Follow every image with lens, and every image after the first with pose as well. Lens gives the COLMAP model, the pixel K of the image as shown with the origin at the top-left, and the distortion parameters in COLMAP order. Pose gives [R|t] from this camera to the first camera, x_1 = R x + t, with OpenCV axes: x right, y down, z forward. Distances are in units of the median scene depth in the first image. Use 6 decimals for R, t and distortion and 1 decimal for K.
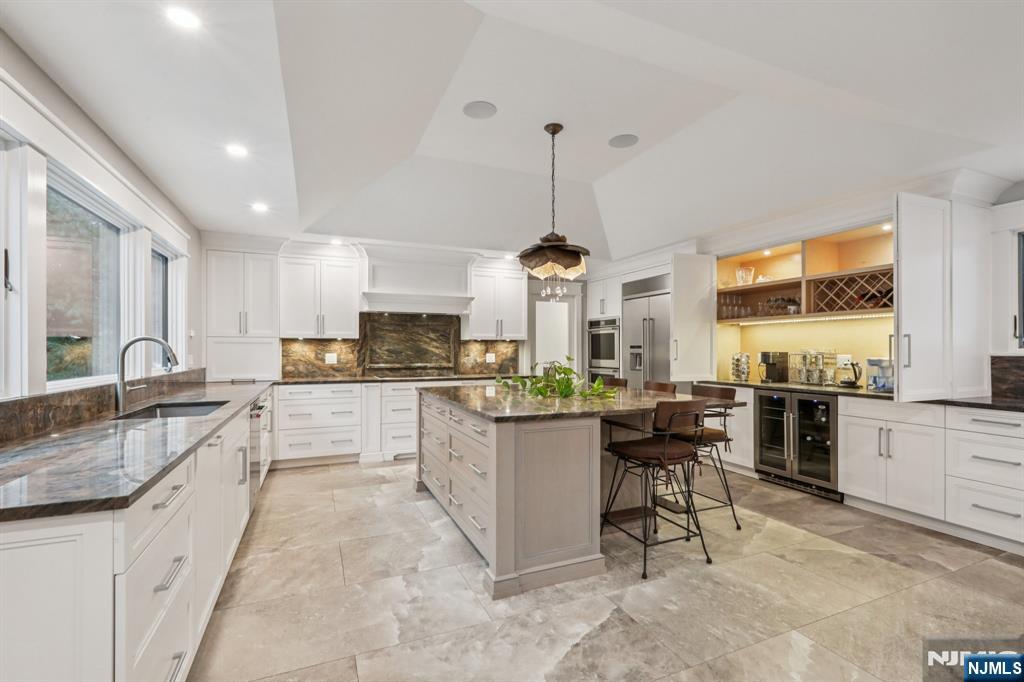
lens RADIAL K [[455.8, 0, 511.3], [0, 455.8, 346.1], [0, 0, 1]] dist [-0.002202, 0.003690]
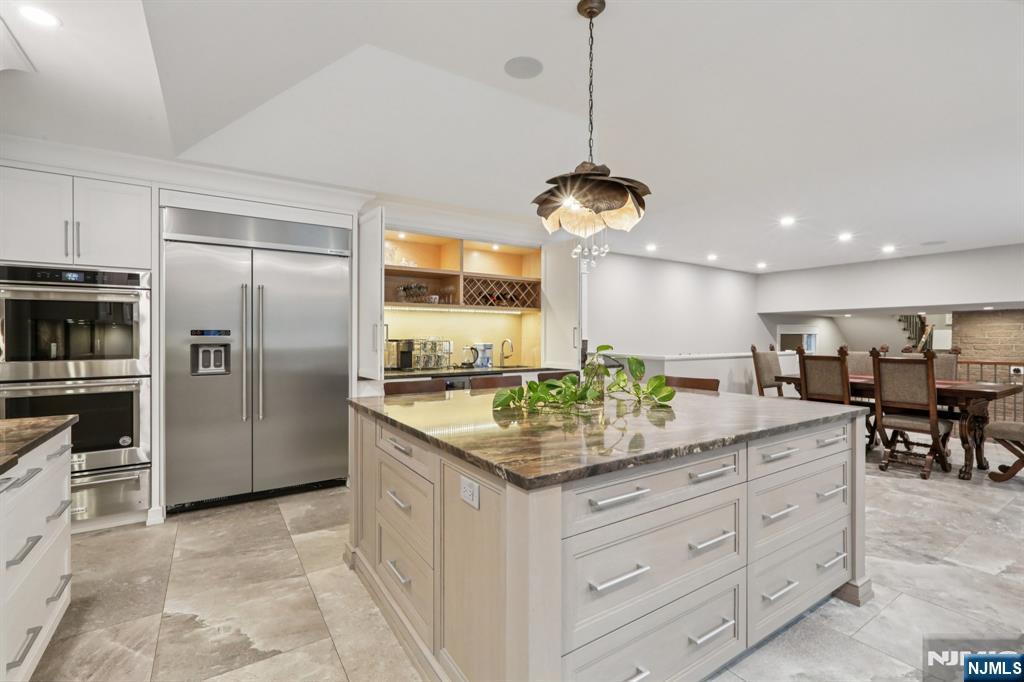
lens RADIAL K [[455.8, 0, 514.7], [0, 455.8, 339.1], [0, 0, 1]] dist [-0.002202, 0.003690]
pose [[-0.170103, -0.006814, 0.985403, -0.497082], [-0.009305, 0.999943, 0.005309, 0.005406], [-0.985382, -0.008266, -0.170157, 1.103519]]
